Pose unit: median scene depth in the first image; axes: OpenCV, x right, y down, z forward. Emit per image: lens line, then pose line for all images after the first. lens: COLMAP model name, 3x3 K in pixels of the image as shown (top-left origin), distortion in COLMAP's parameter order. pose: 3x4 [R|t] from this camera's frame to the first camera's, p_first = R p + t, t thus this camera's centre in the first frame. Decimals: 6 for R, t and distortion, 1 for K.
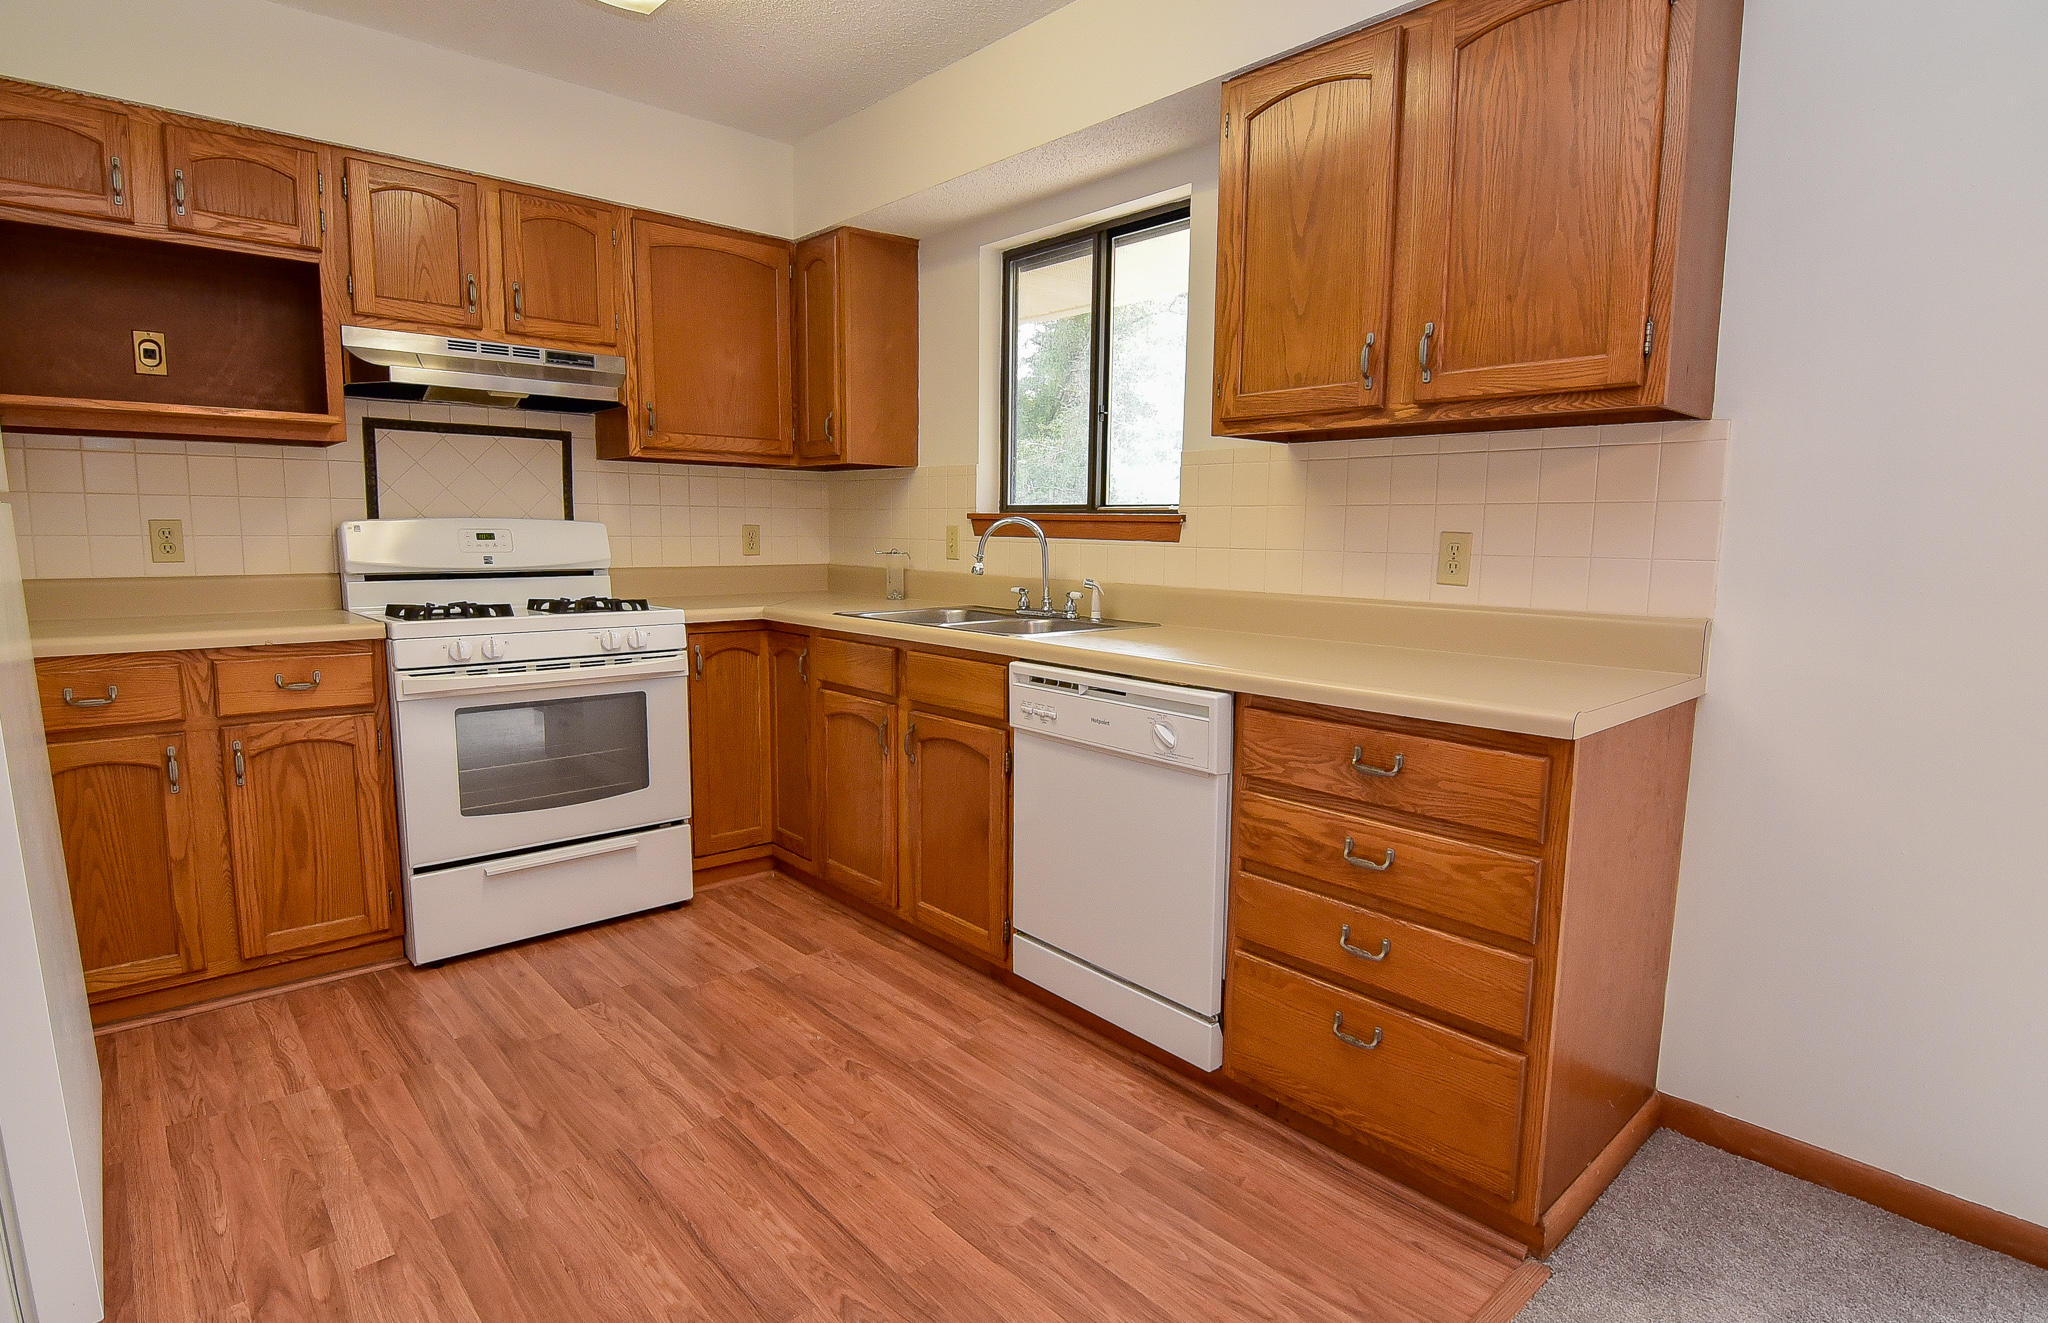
lens RADIAL K [[1043.6, 0, 1024.0], [0, 1043.6, 661.5], [0, 0, 1]] dist [0.000261, -0.016273]
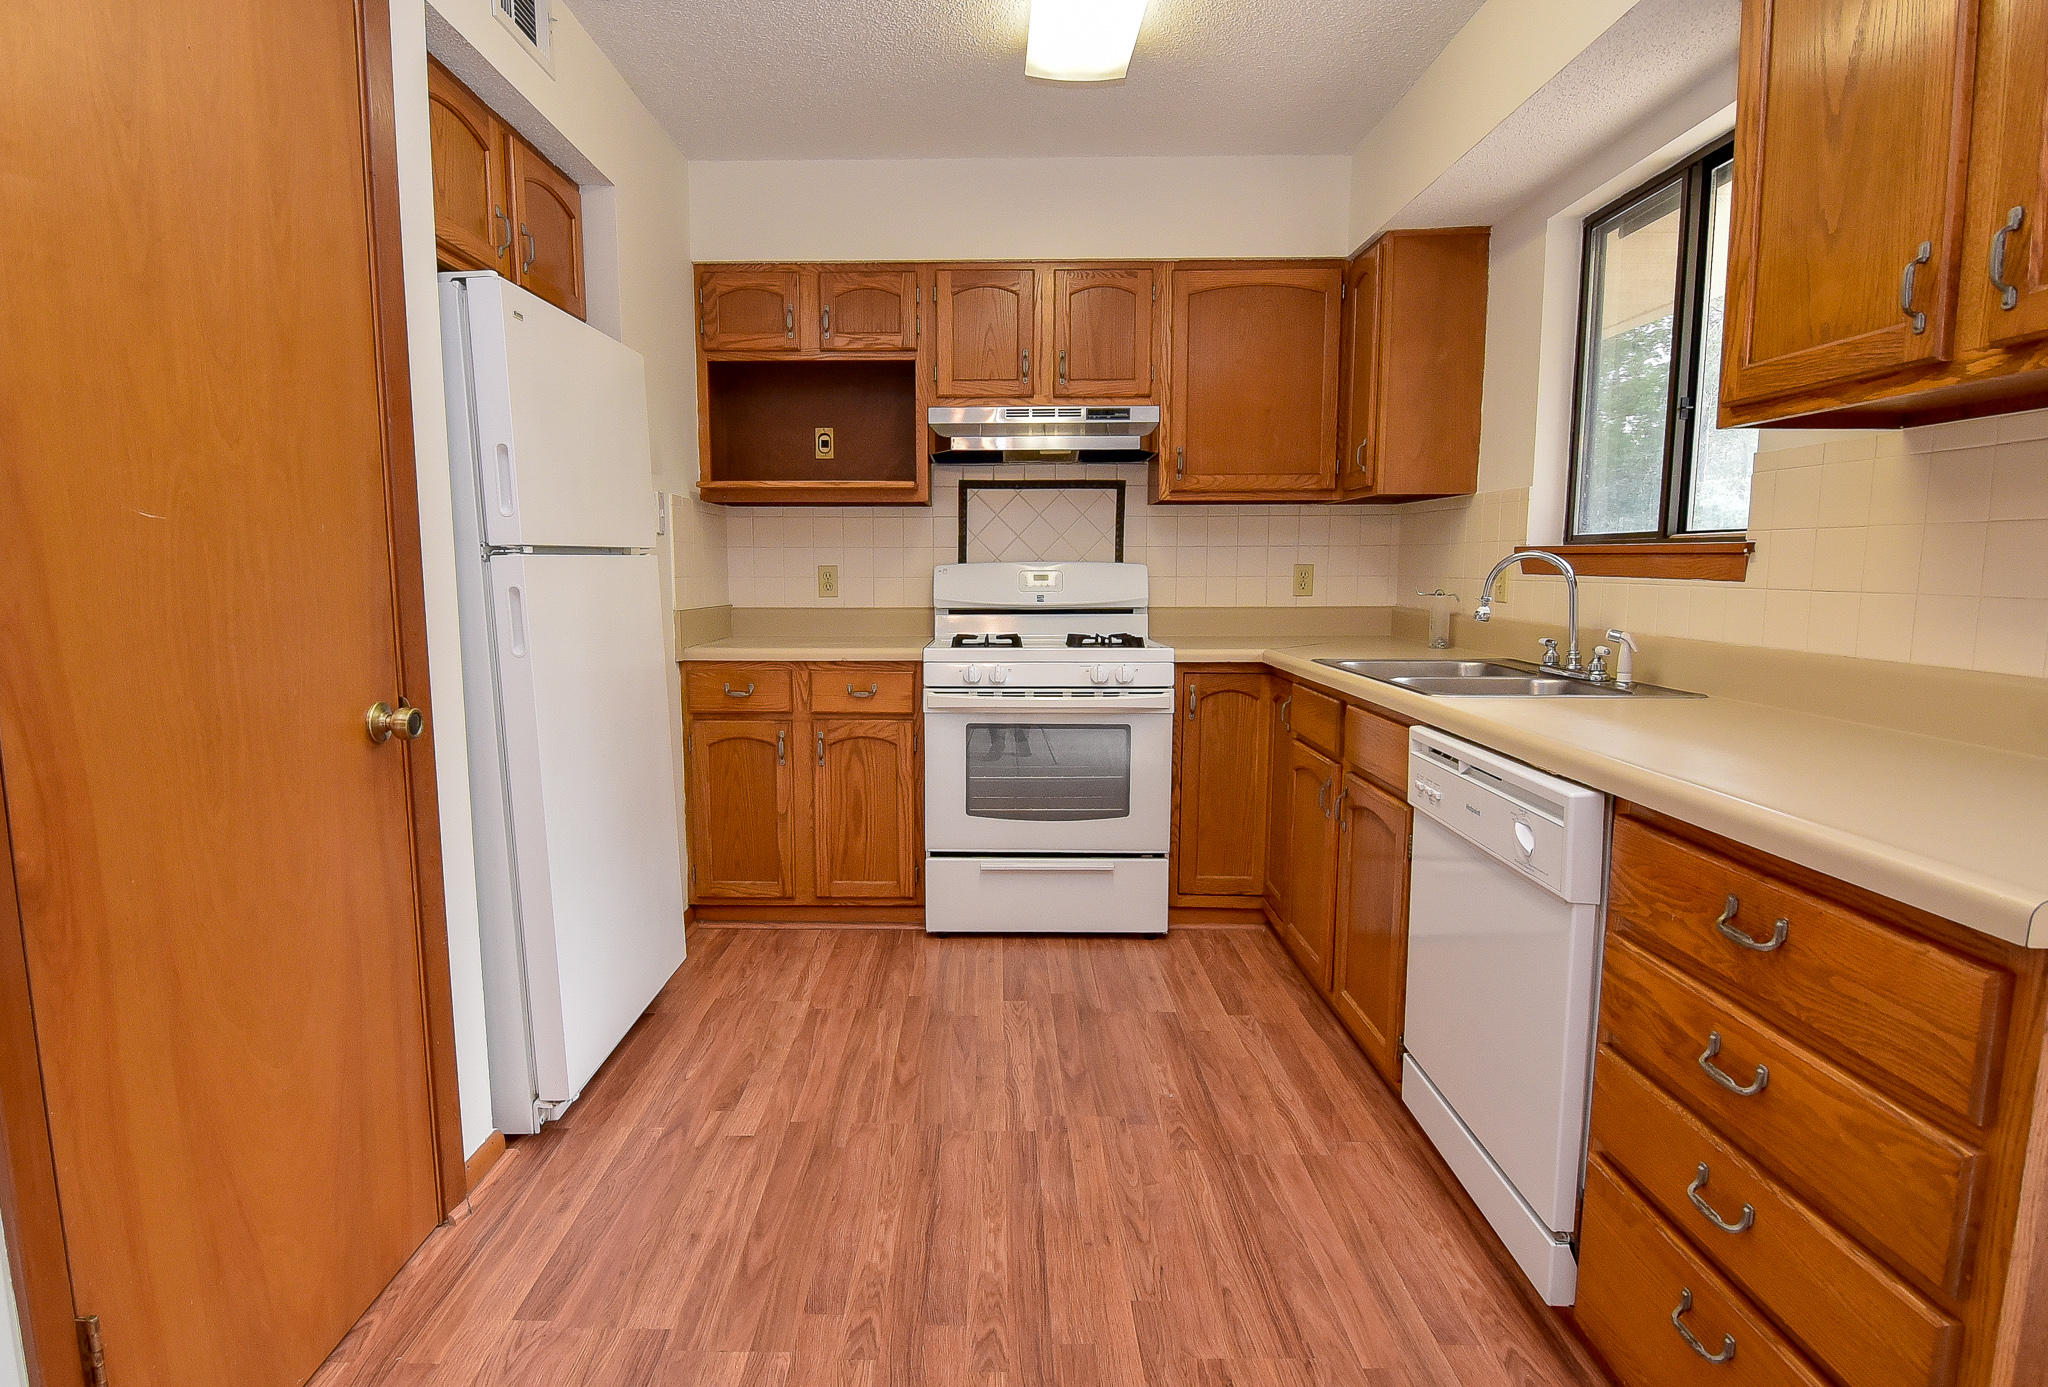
lens RADIAL K [[1057.1, 0, 967.0], [0, 1057.1, 696.8], [0, 0, 1]] dist [-0.000896, -0.014193]
pose [[0.722152, 0.072542, -0.687920, 0.292849], [-0.077339, 0.996718, 0.023917, -0.014242], [0.687397, 0.035931, 0.725392, 0.139671]]
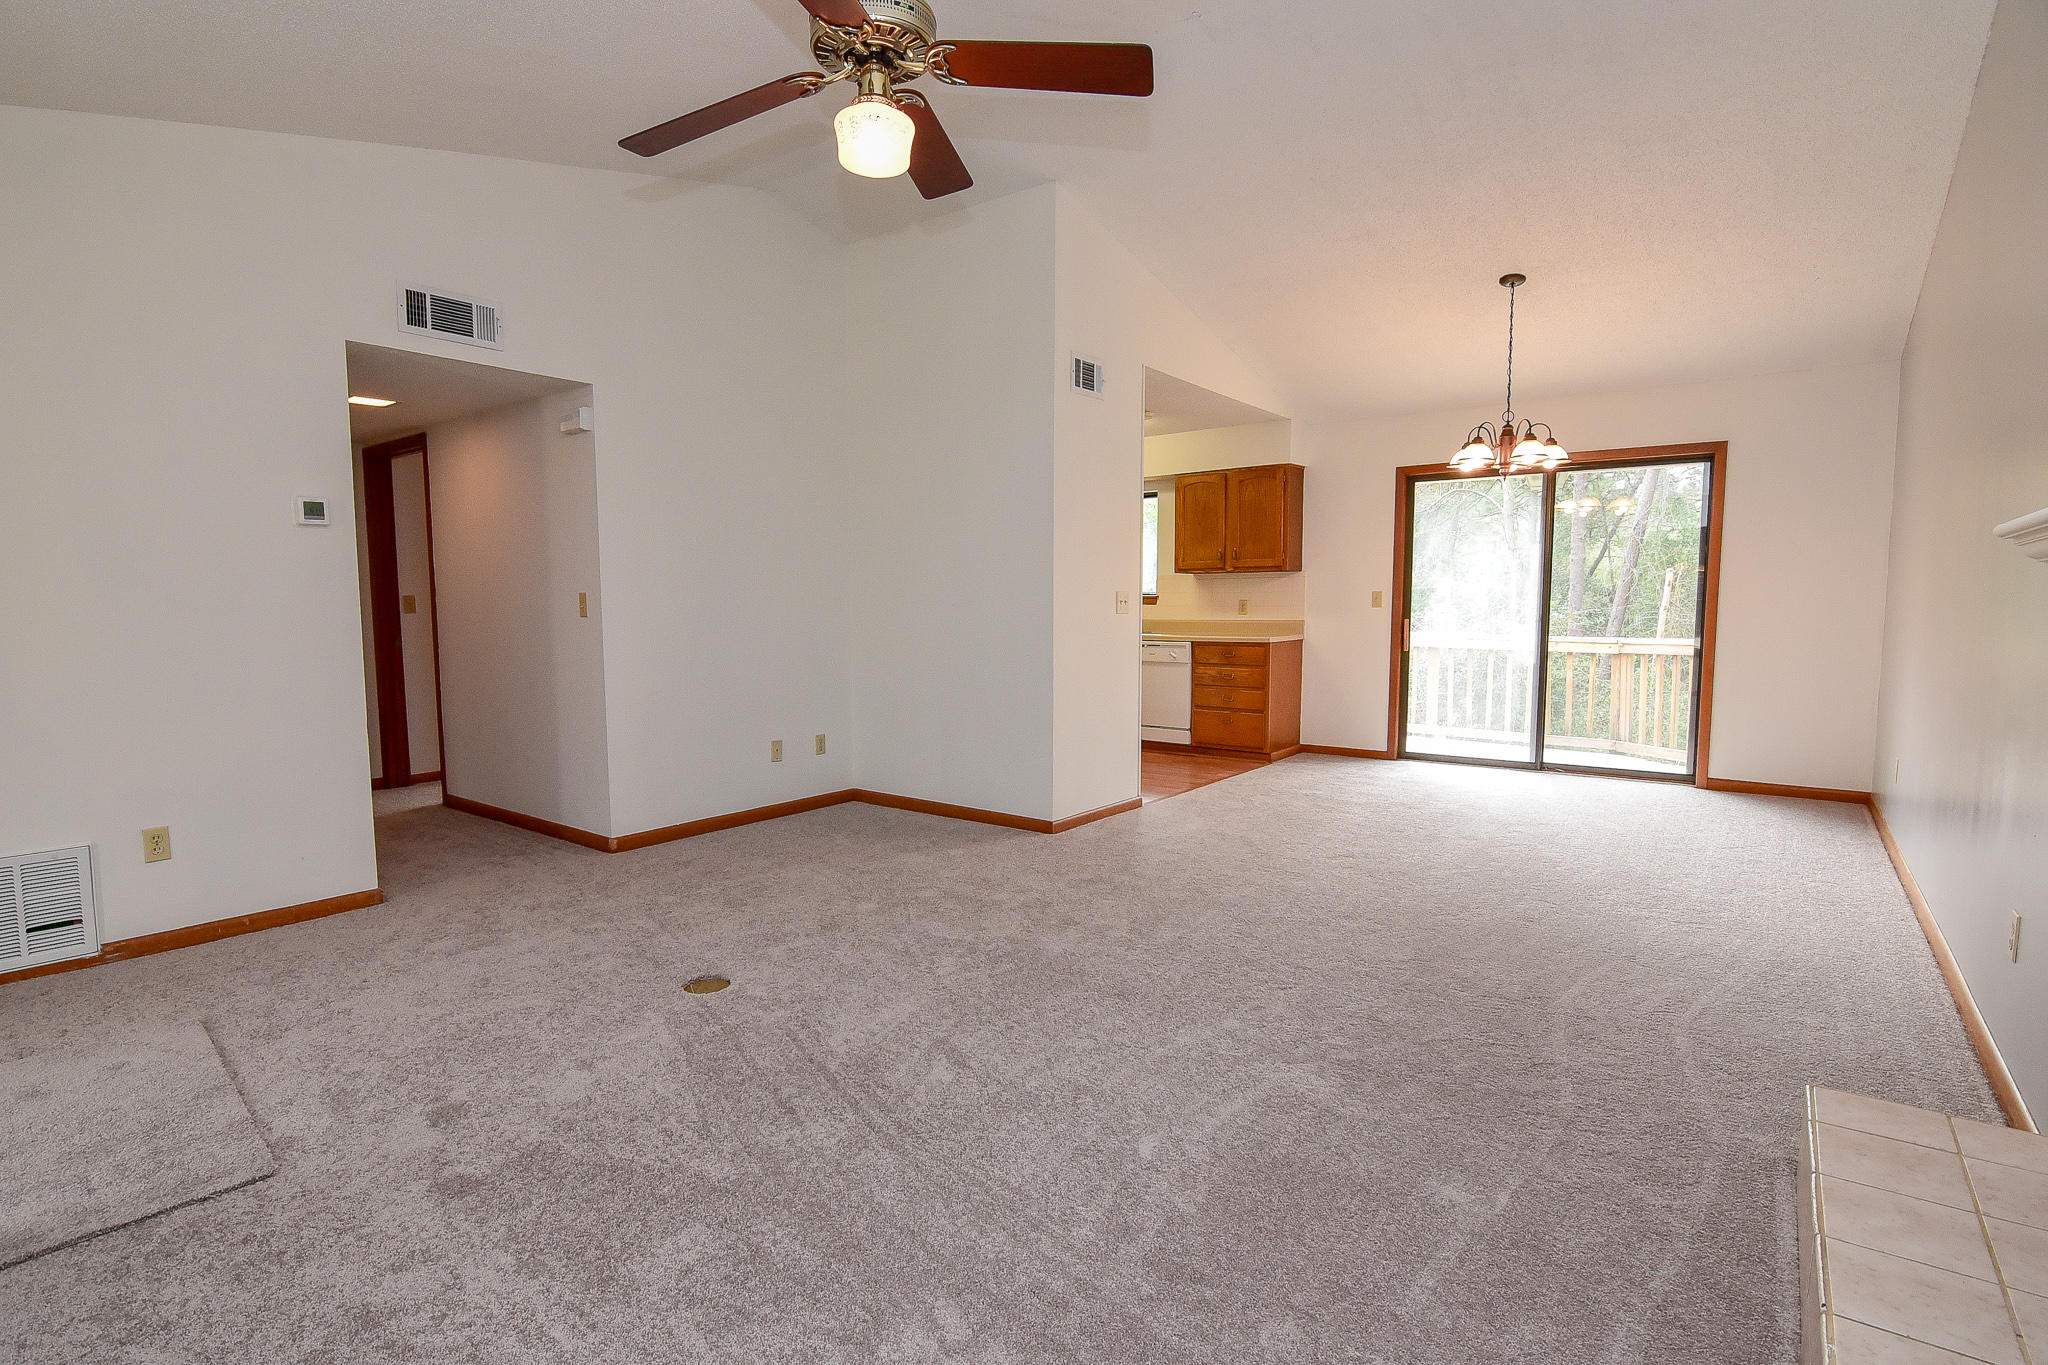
lens RADIAL K [[985.7, 0, 1024.0], [0, 985.7, 682.5], [0, 0, 1]] dist [-0.005848, -0.001448]
pose [[0.984354, -0.030436, 0.173551, -0.823244], [0.037939, 0.998476, -0.040078, 0.236883], [-0.172067, 0.046035, 0.984009, -1.949762]]
